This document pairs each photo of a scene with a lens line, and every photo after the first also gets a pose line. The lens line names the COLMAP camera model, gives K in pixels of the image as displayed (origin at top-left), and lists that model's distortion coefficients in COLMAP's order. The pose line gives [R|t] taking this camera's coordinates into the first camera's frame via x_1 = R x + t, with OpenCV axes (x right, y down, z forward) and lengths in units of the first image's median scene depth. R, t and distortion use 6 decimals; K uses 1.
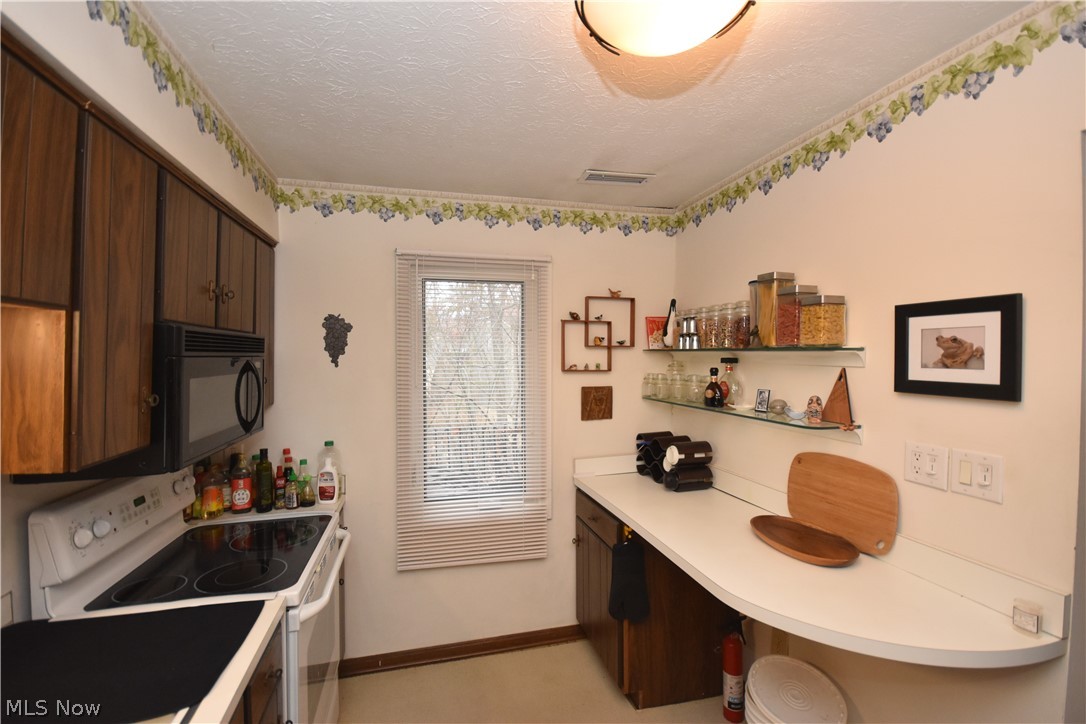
lens RADIAL K [[477.2, 0, 522.0], [0, 477.2, 354.8], [0, 0, 1]] dist [-0.001000, -0.003479]
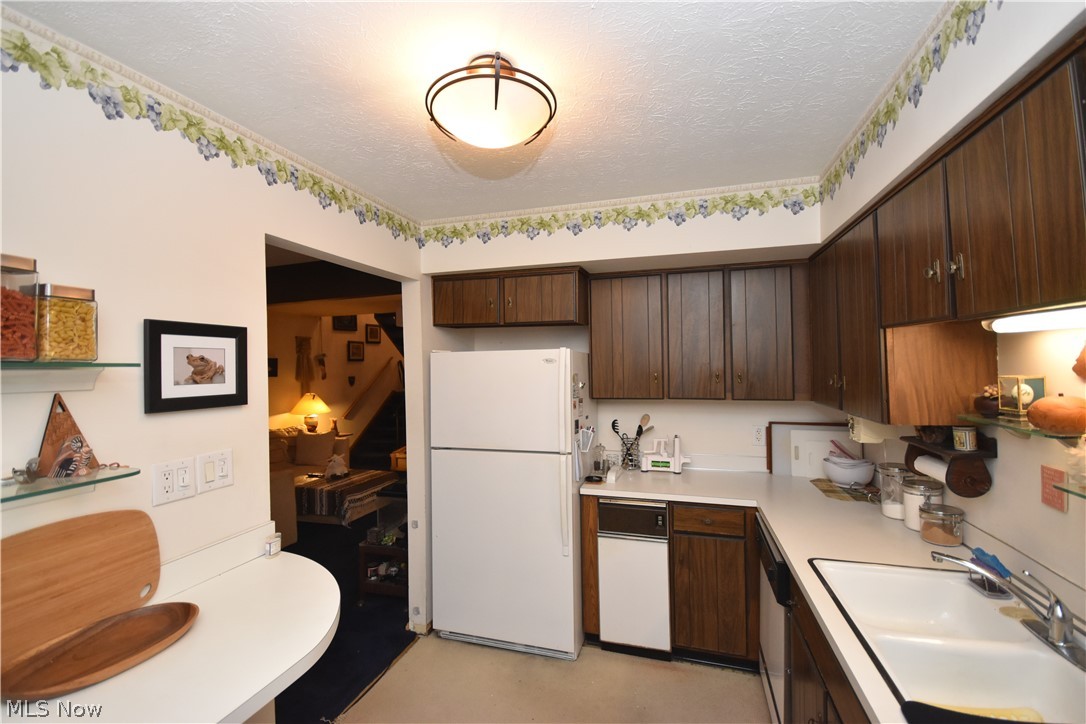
lens RADIAL K [[477.2, 0, 534.7], [0, 477.2, 367.4], [0, 0, 1]] dist [-0.001000, -0.003479]
pose [[-0.860958, 0.021702, 0.508213, -0.364406], [0.025092, 0.999685, -0.000181, 0.009744], [-0.508057, 0.012596, -0.861232, 1.610495]]
